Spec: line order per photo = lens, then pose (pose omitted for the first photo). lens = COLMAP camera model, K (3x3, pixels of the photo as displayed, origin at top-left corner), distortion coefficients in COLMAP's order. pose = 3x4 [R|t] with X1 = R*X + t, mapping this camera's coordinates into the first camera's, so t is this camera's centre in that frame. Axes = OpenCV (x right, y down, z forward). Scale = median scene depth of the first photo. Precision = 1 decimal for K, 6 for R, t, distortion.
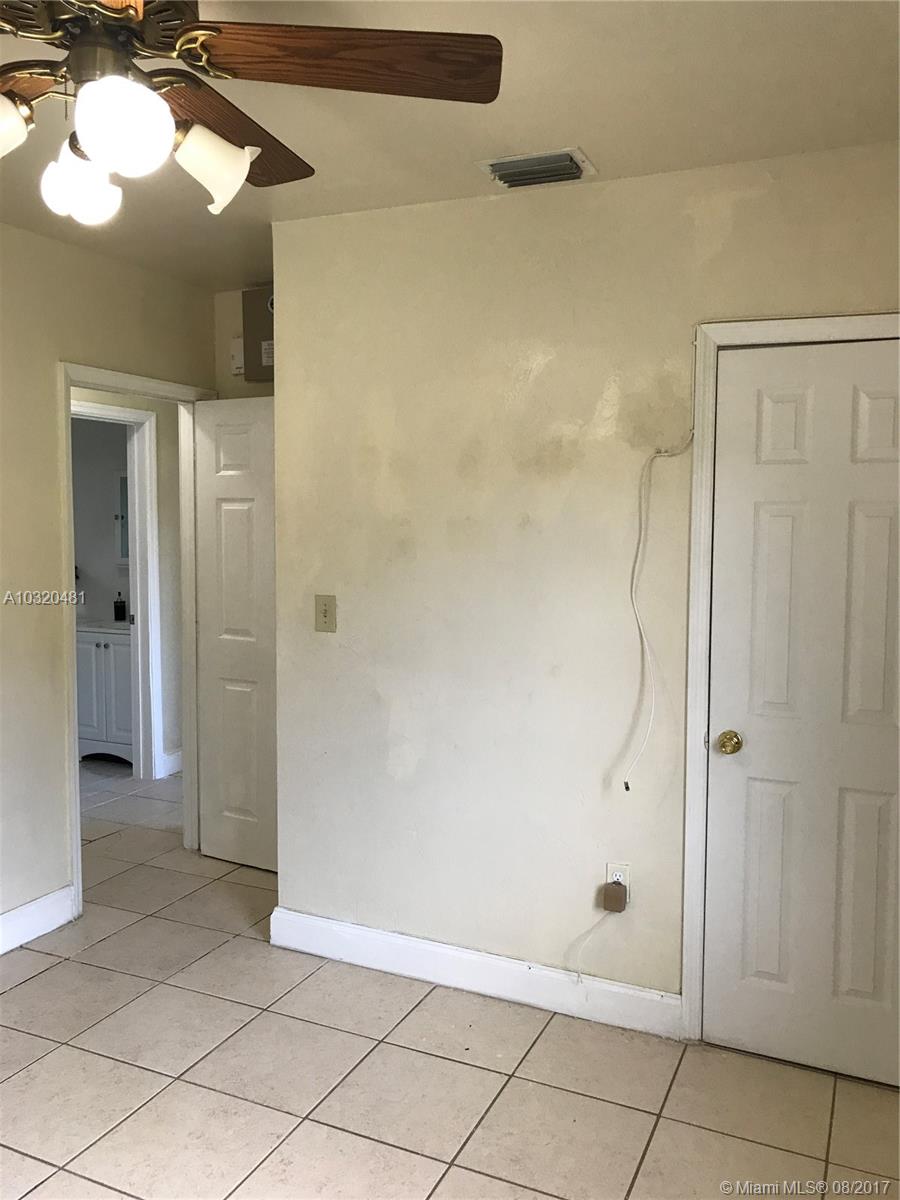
lens RADIAL K [[992.6, 0, 450.8], [0, 992.6, 588.9], [0, 0, 1]] dist [0.035645, -0.036321]
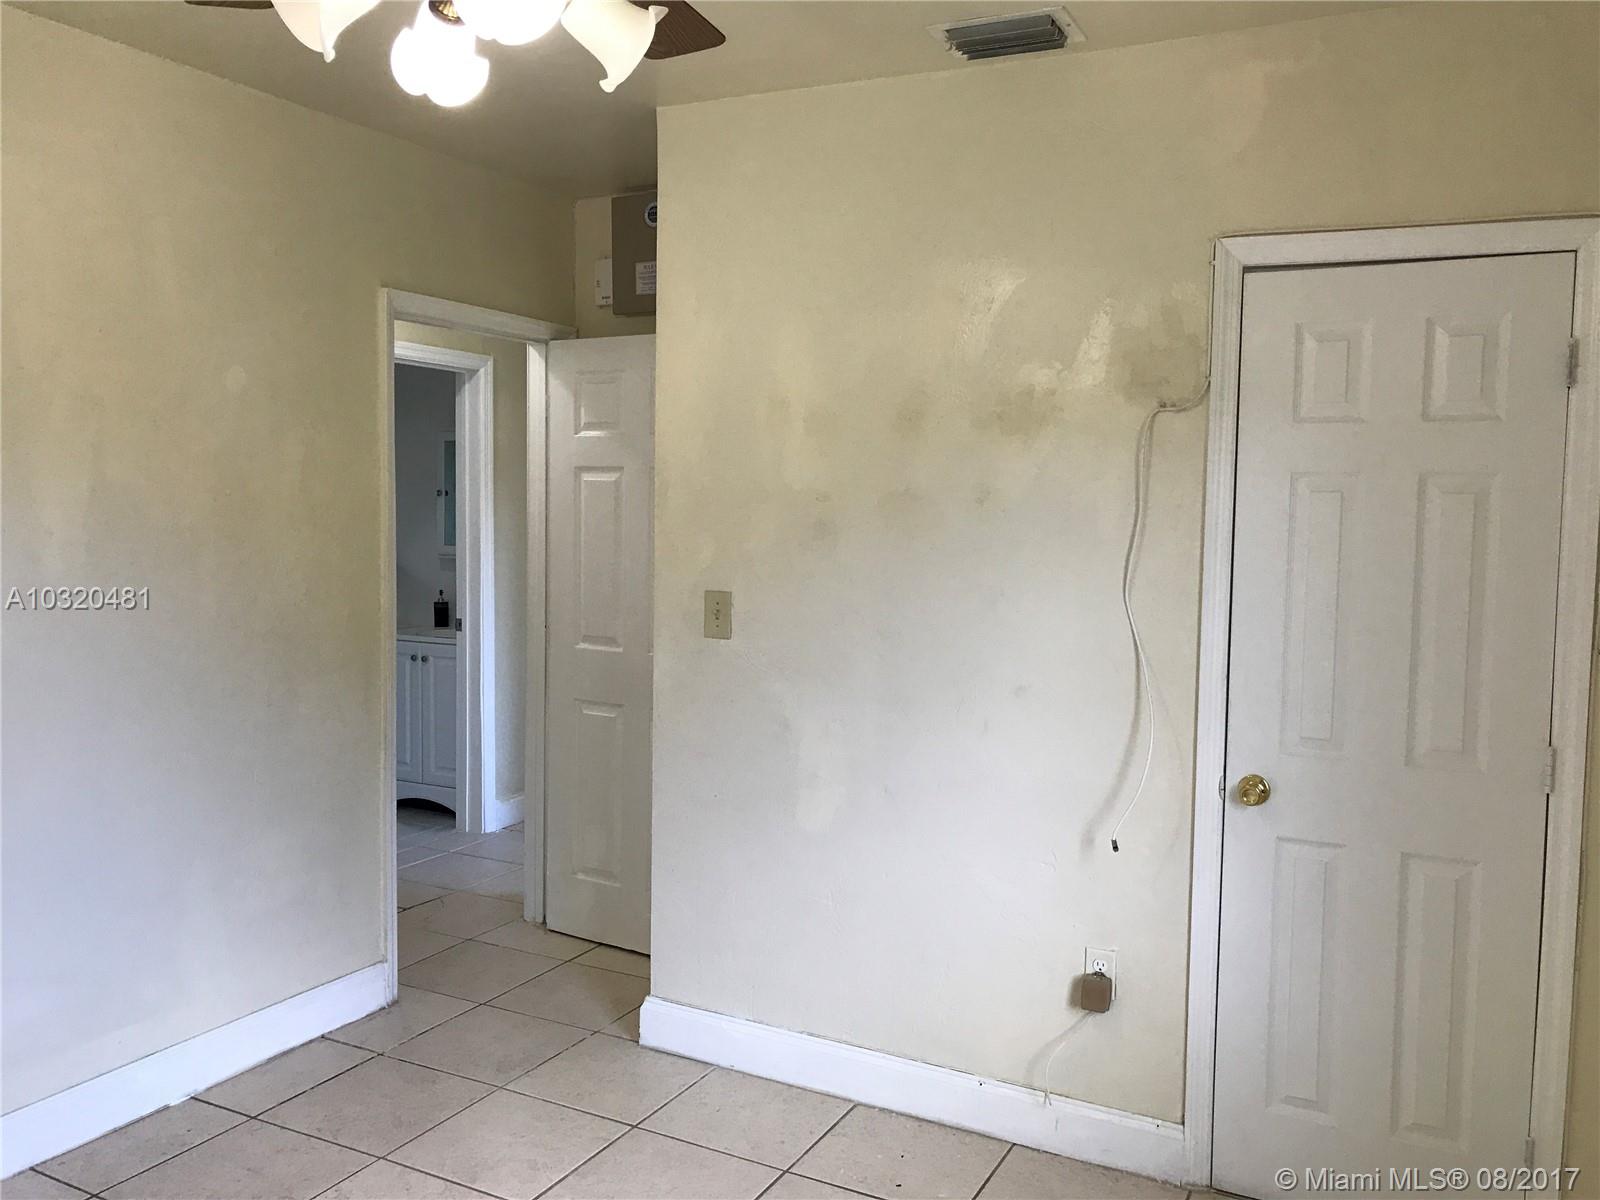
lens RADIAL K [[1323.4, 0, 797.7], [0, 1323.4, 589.4], [0, 0, 1]] dist [0.035645, -0.036321]
pose [[0.998734, 0.014266, -0.048236, -0.017325], [-0.014660, 0.999862, -0.007819, 0.013596], [0.048118, 0.008516, 0.998805, -0.022519]]
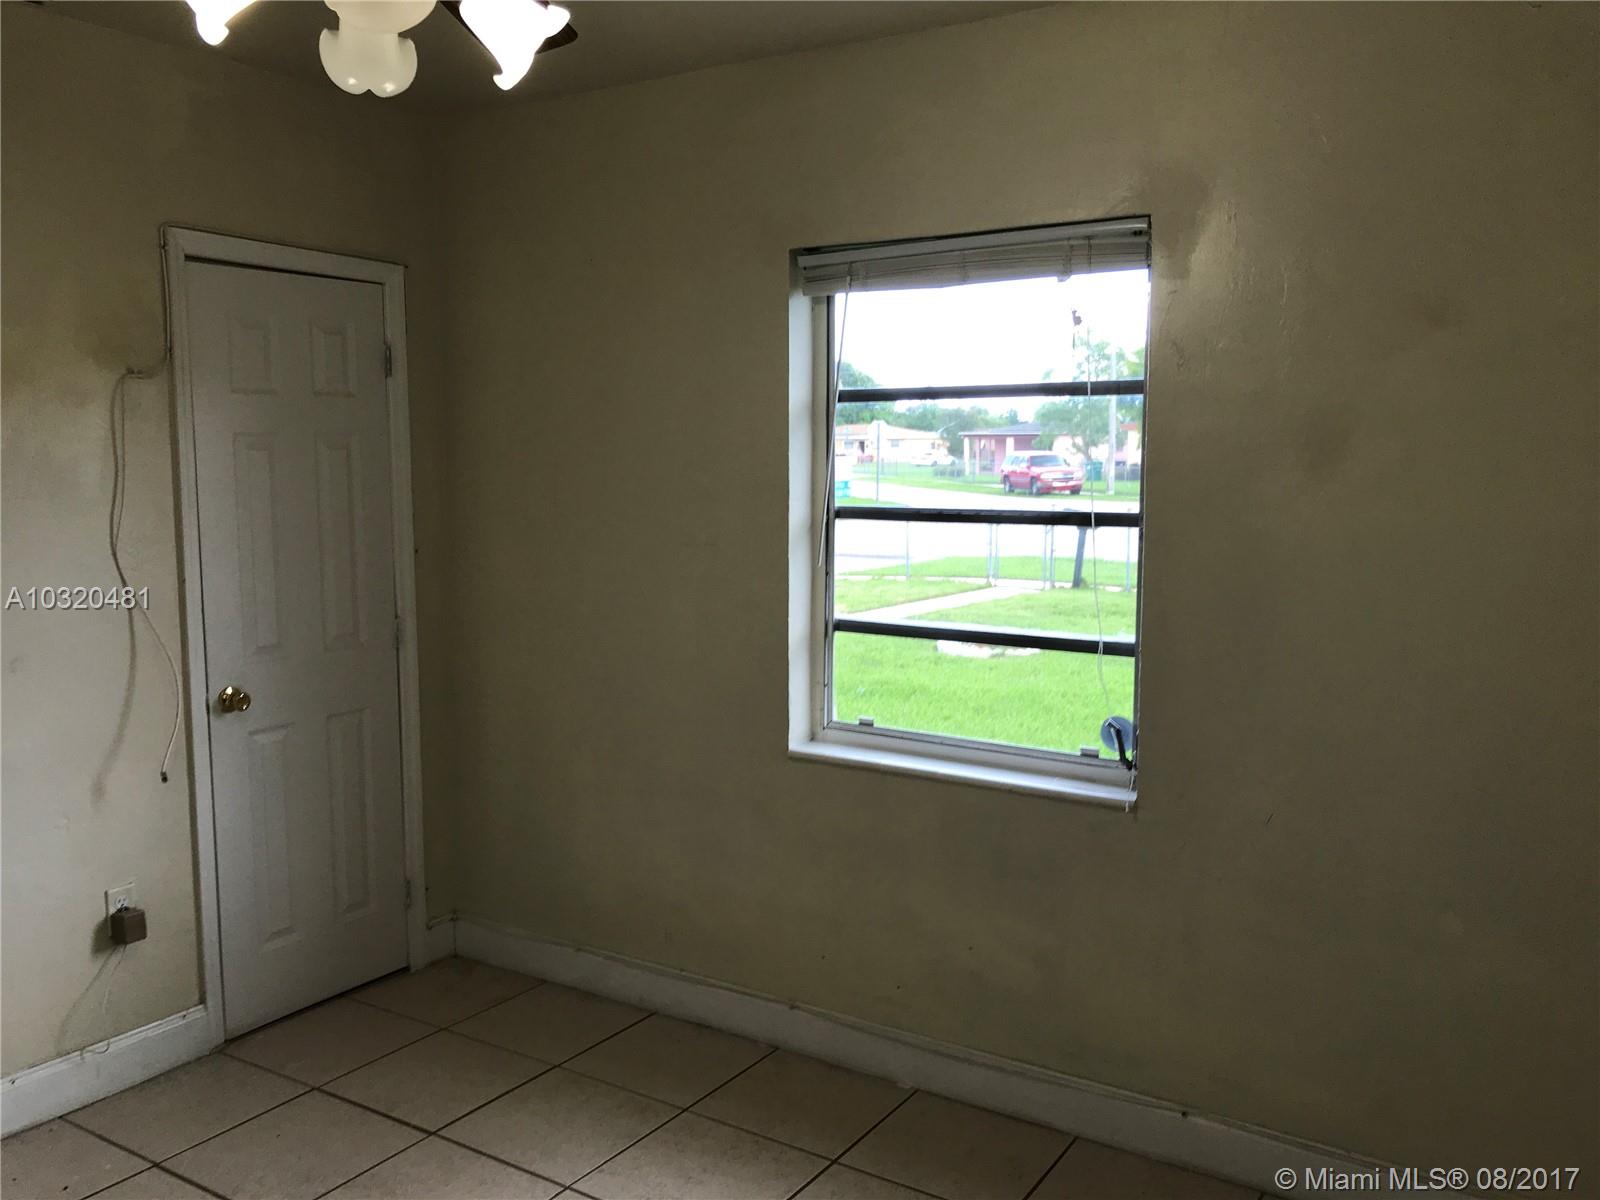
lens RADIAL K [[1323.4, 0, 788.6], [0, 1323.4, 589.3], [0, 0, 1]] dist [0.035645, -0.036321]
pose [[0.152838, -0.116480, 0.981363, -0.762837], [0.078848, 0.991301, 0.105379, -0.030877], [-0.985101, 0.061273, 0.160693, 0.281090]]
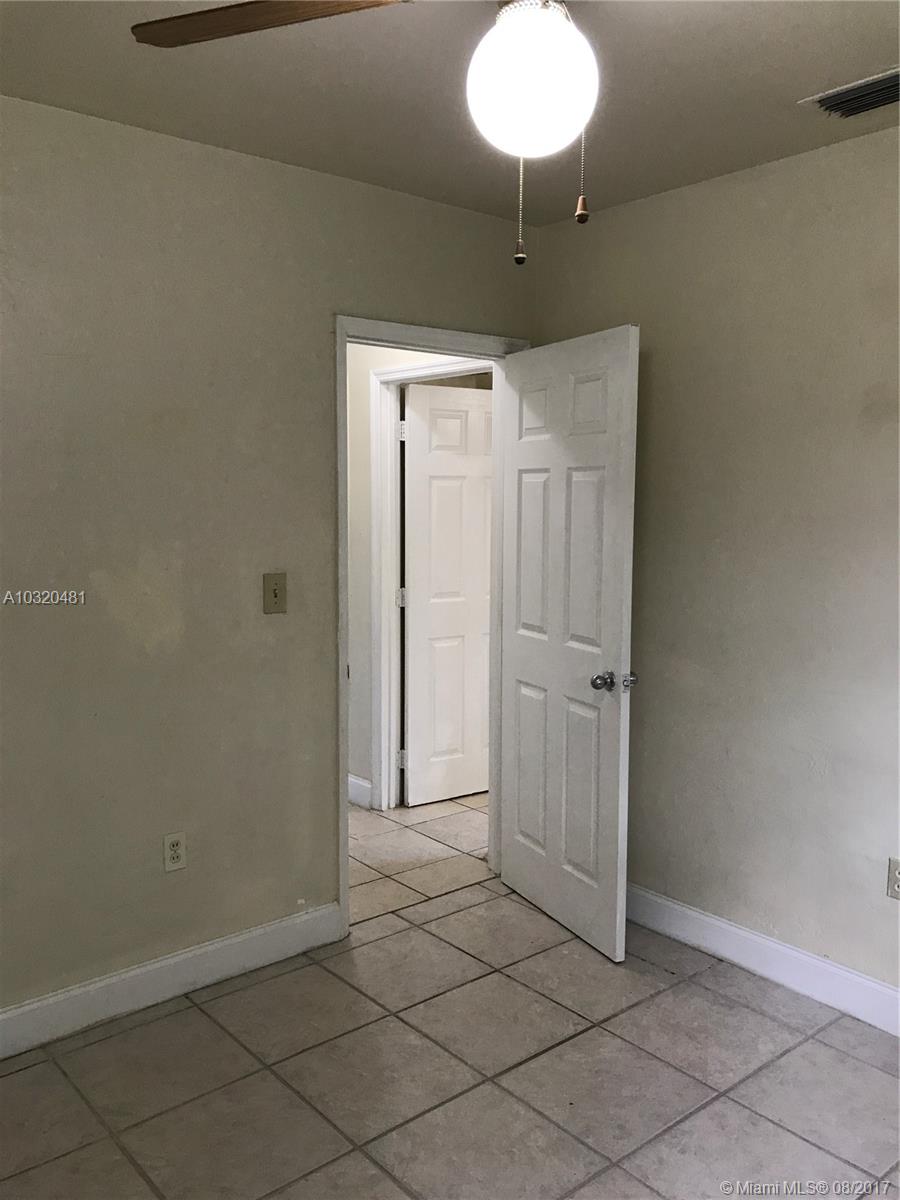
lens RADIAL K [[992.6, 0, 451.0], [0, 992.6, 590.9], [0, 0, 1]] dist [0.035645, -0.036321]
pose [[0.423664, -0.086721, 0.901659, -1.717929], [0.066736, 0.995690, 0.064408, -0.046413], [-0.903358, 0.032886, 0.427625, 0.721093]]
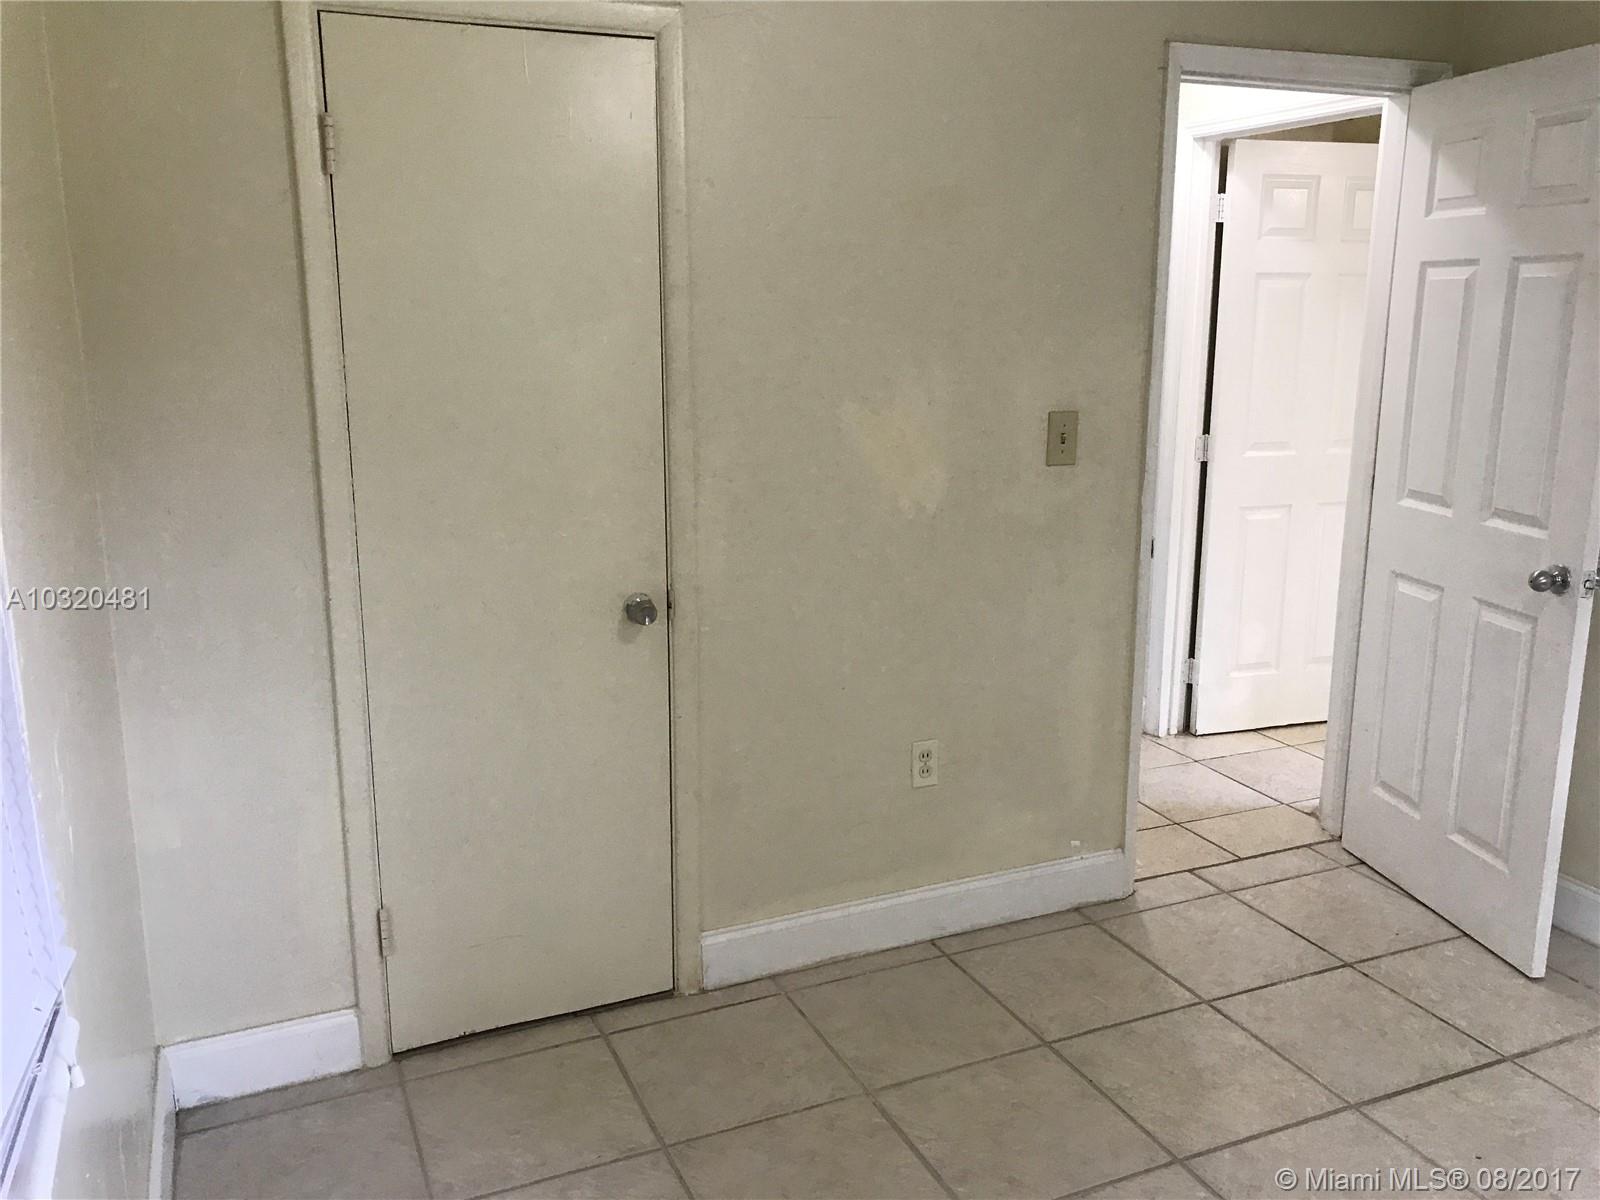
lens RADIAL K [[1323.4, 0, 792.3], [0, 1323.4, 588.7], [0, 0, 1]] dist [0.035645, -0.036321]
pose [[0.665875, -0.158081, 0.729123, -1.770048], [0.059284, 0.985415, 0.159506, -0.050892], [-0.743704, -0.062986, 0.665535, 0.796883]]
